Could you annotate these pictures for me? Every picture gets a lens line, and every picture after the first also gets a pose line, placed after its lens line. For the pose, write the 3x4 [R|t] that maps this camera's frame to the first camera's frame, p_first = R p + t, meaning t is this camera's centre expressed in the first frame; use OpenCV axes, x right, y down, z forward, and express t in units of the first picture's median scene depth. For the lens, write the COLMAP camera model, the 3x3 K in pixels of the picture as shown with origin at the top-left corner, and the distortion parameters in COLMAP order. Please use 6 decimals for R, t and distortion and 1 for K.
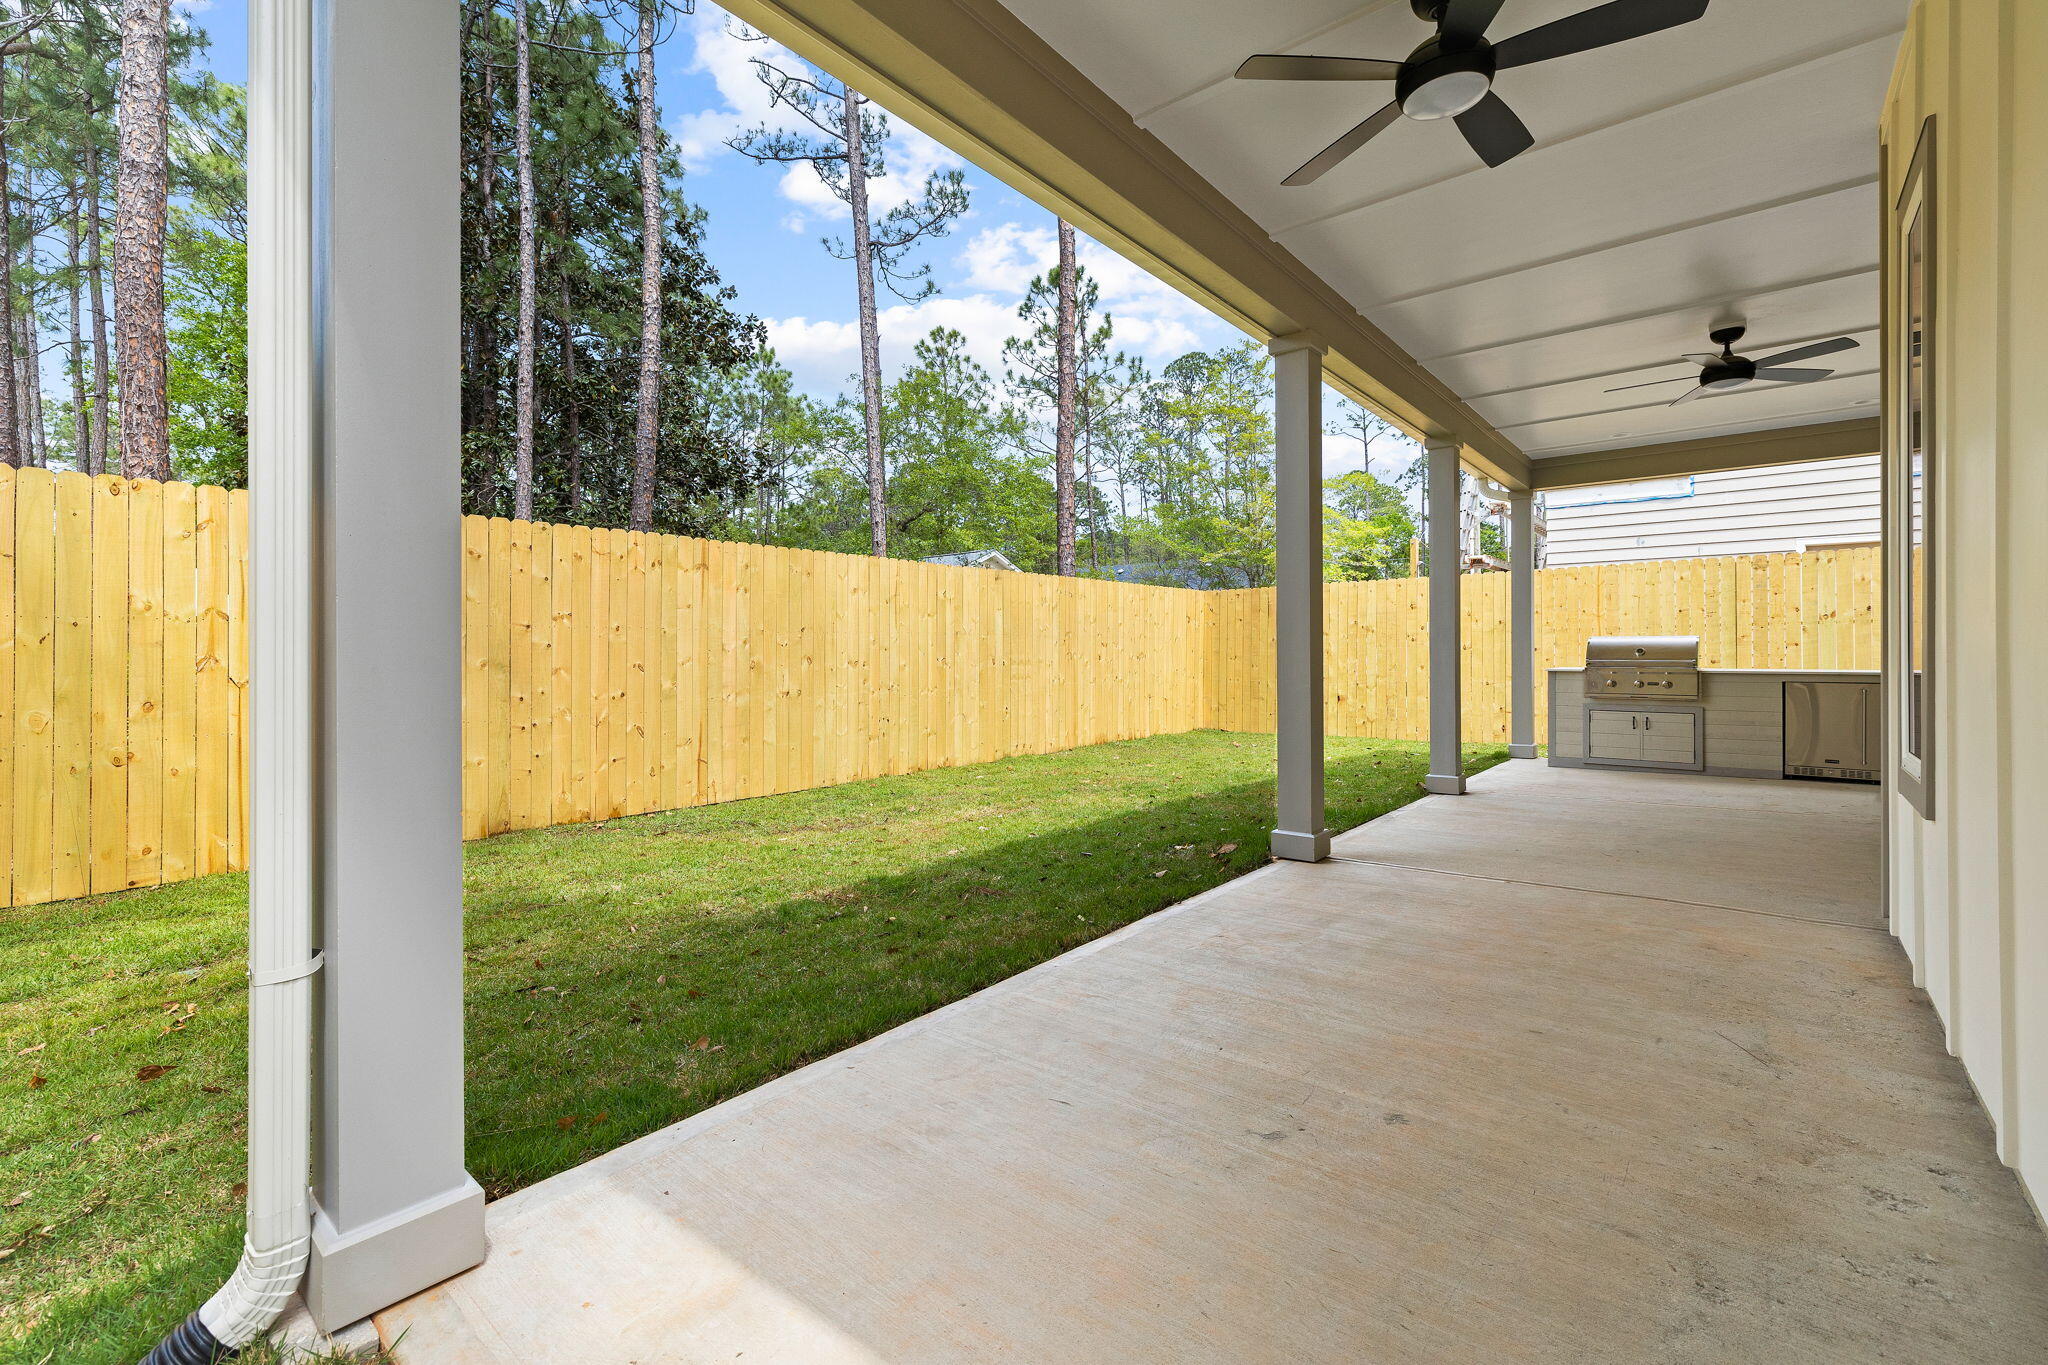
lens RADIAL K [[870.4, 0, 1041.9], [0, 870.4, 656.7], [0, 0, 1]] dist [0.000558, 0.000134]
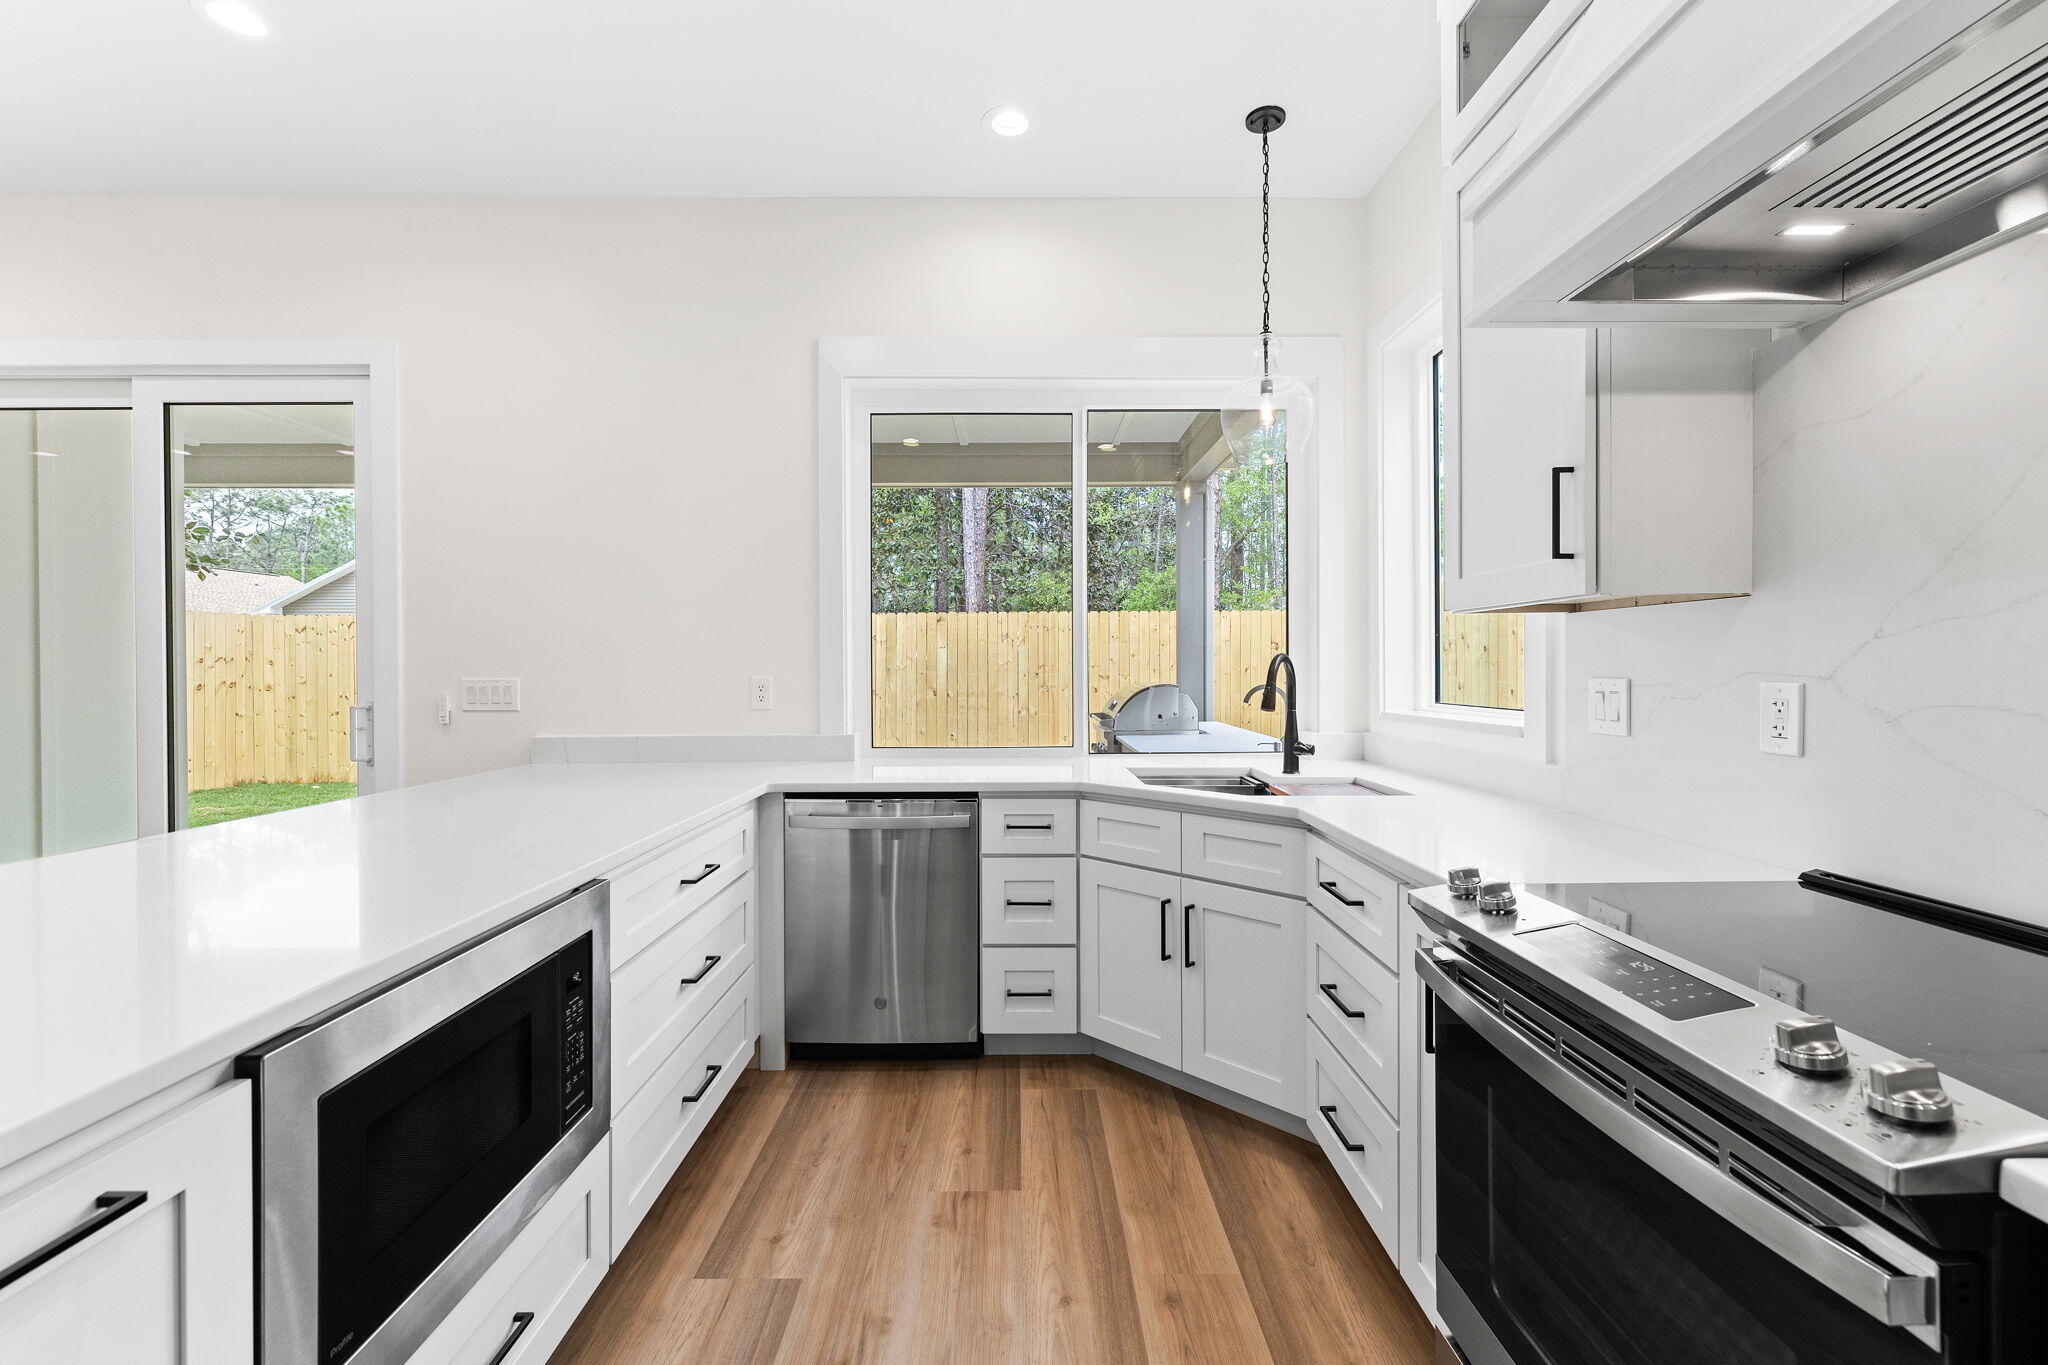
lens RADIAL K [[870.4, 0, 1031.0], [0, 870.4, 673.9], [0, 0, 1]] dist [0.000558, 0.000134]
pose [[0.643579, 0.006442, -0.765353, 0.977470], [-0.001863, 0.999975, 0.006851, -0.029965], [0.765378, -0.002983, 0.643575, 0.396412]]
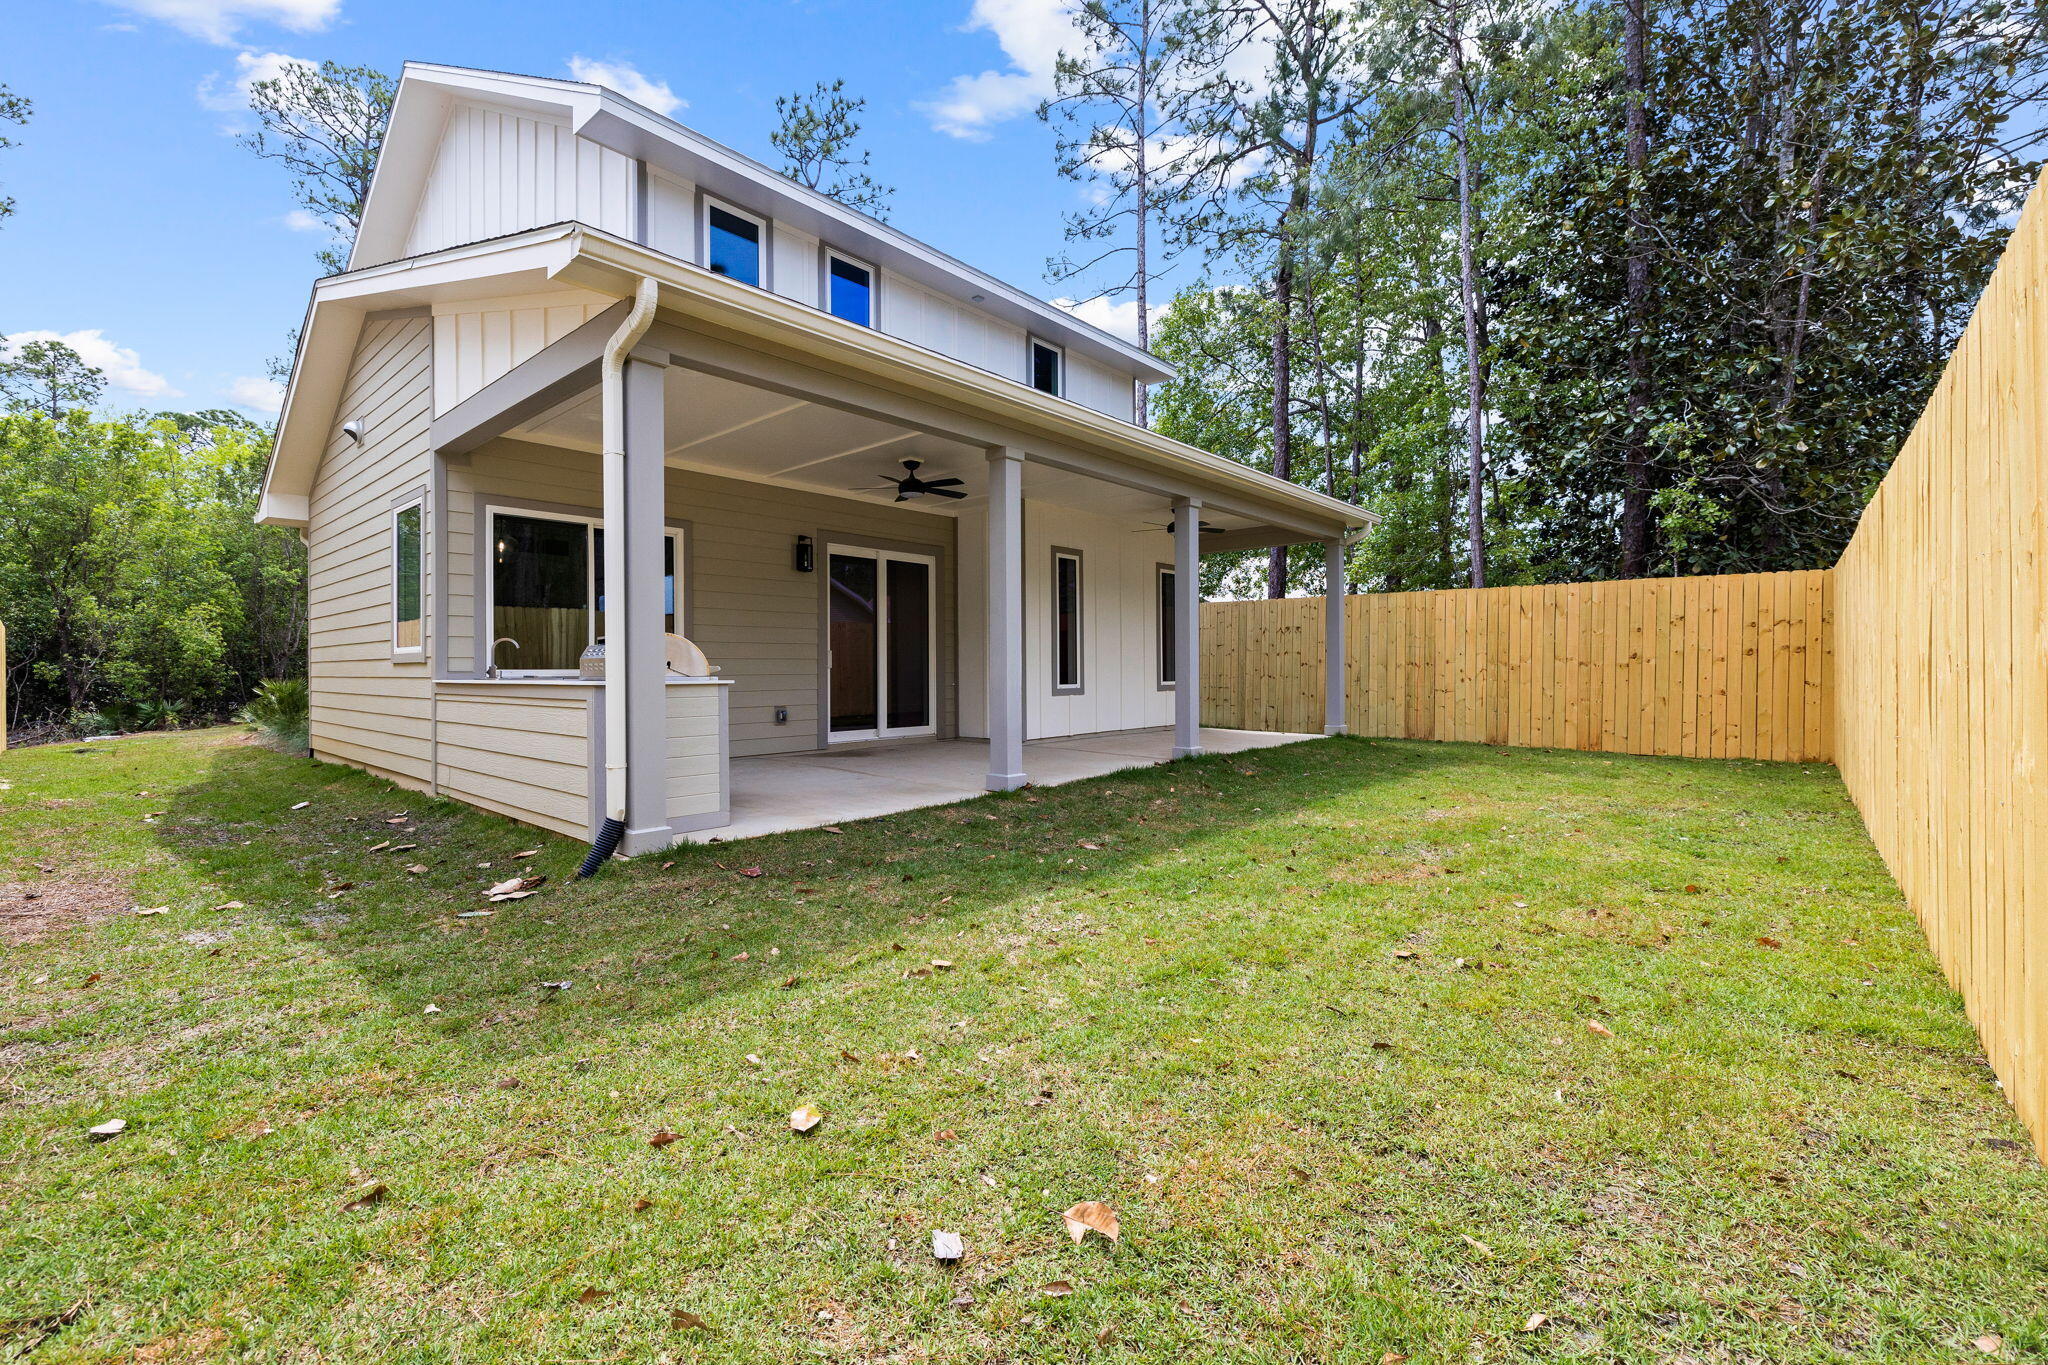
lens RADIAL K [[870.4, 0, 1029.5], [0, 870.4, 670.9], [0, 0, 1]] dist [0.000558, 0.000134]
pose [[-0.999374, 0.008401, 0.034373, 0.288795], [0.008696, 0.999926, 0.008454, 0.003511], [-0.034299, 0.008747, -0.999373, 1.443917]]
